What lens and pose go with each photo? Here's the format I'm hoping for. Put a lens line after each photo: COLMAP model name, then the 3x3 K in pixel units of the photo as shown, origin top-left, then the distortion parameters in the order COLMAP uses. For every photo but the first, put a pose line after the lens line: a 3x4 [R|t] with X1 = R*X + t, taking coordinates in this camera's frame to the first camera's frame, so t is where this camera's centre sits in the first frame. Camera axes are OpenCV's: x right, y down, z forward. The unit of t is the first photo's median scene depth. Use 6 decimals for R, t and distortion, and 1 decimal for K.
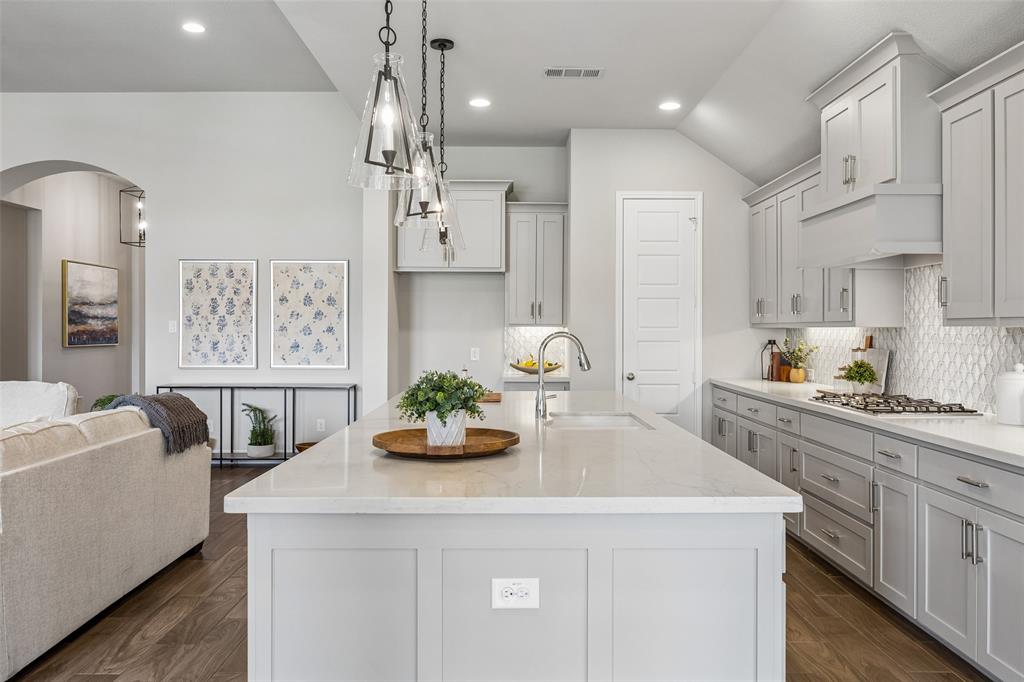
lens RADIAL K [[793.4, 0, 512.3], [0, 793.4, 334.3], [0, 0, 1]] dist [-0.005889, -0.001291]
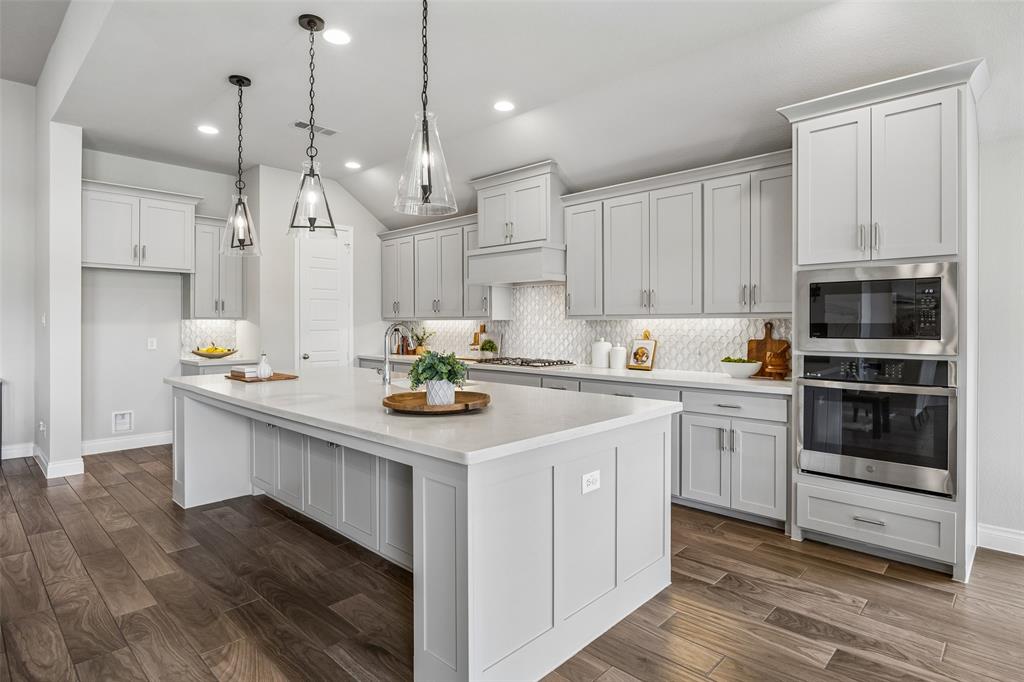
lens RADIAL K [[541.2, 0, 511.2], [0, 541.2, 329.7], [0, 0, 1]] dist [-0.004942, -0.000998]
pose [[0.695141, -0.012155, 0.718771, -0.320810], [0.006431, 0.999922, 0.010690, 0.000153], [-0.718845, -0.002808, 0.695165, 0.121639]]
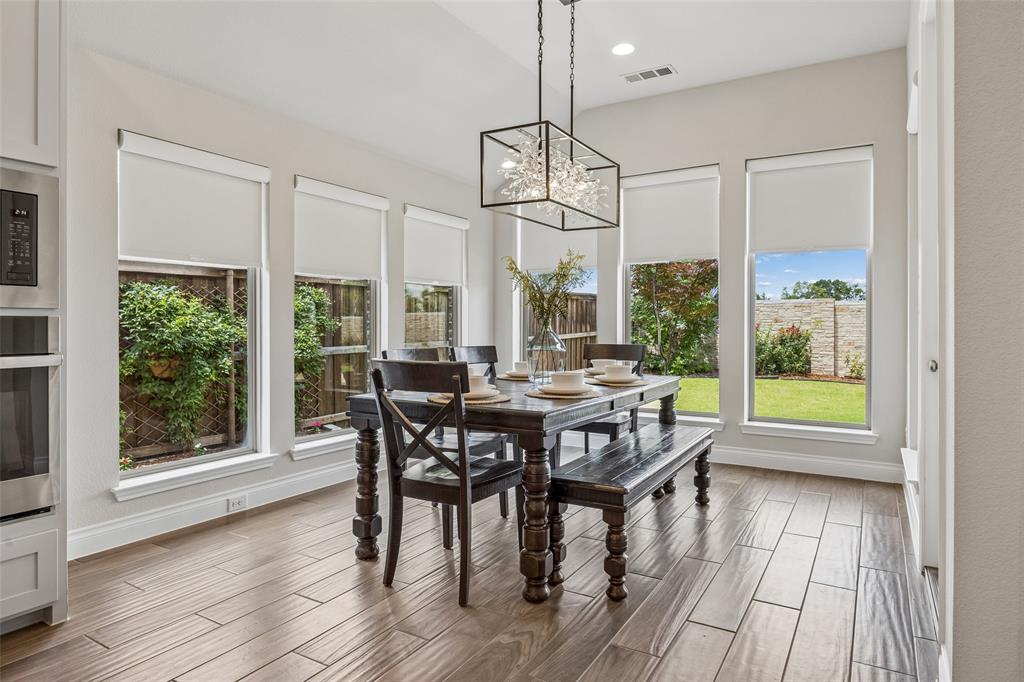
lens RADIAL K [[609.1, 0, 511.0], [0, 609.1, 328.3], [0, 0, 1]] dist [-0.000621, 0.000000]
pose [[-0.851701, -0.005761, 0.523996, -0.152633], [-0.000963, 0.999955, 0.009429, 0.038908], [-0.524026, 0.007526, -0.851669, 0.346805]]
